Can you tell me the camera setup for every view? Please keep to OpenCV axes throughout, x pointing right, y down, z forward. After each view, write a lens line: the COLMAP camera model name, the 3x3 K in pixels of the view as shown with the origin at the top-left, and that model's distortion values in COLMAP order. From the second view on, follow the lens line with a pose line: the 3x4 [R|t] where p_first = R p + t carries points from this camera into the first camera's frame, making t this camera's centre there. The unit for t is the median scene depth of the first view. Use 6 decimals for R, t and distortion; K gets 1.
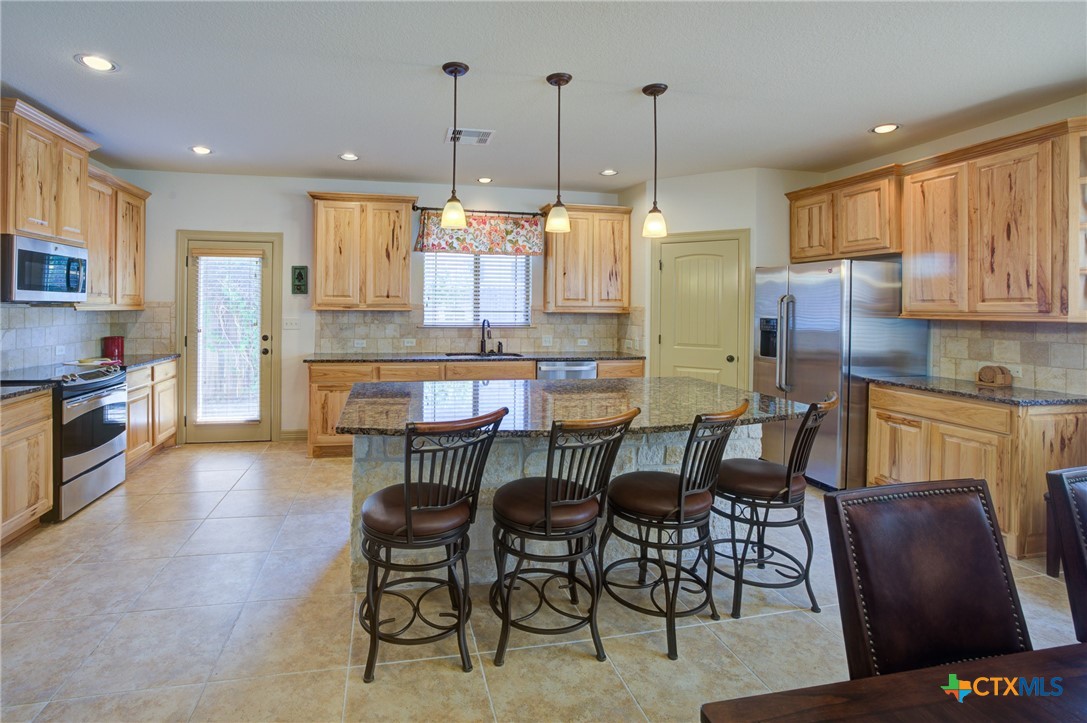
lens RADIAL K [[491.9, 0, 471.6], [0, 491.9, 305.3], [0, 0, 1]] dist [-0.041528, 0.000291]
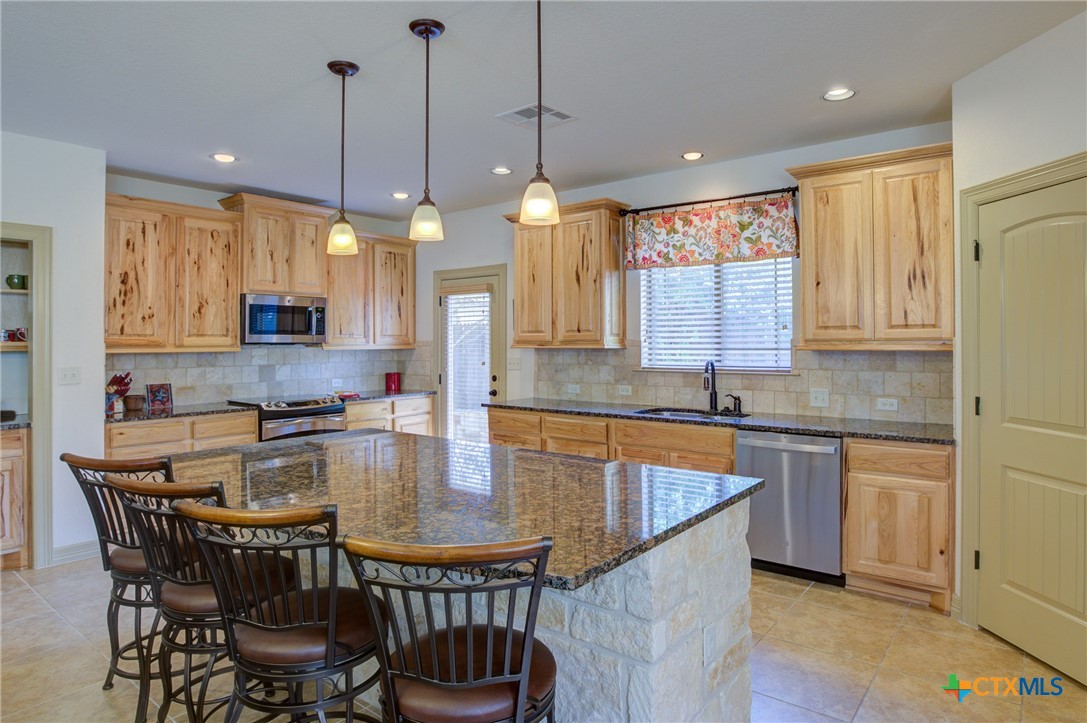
lens RADIAL K [[624.8, 0, 544.3], [0, 624.8, 324.5], [0, 0, 1]] dist [-0.062082, 0.020625]
pose [[0.666848, -0.032051, -0.744504, 0.539113], [0.013897, 0.999436, -0.030578, 0.002096], [0.745064, 0.010045, 0.666917, 0.282025]]
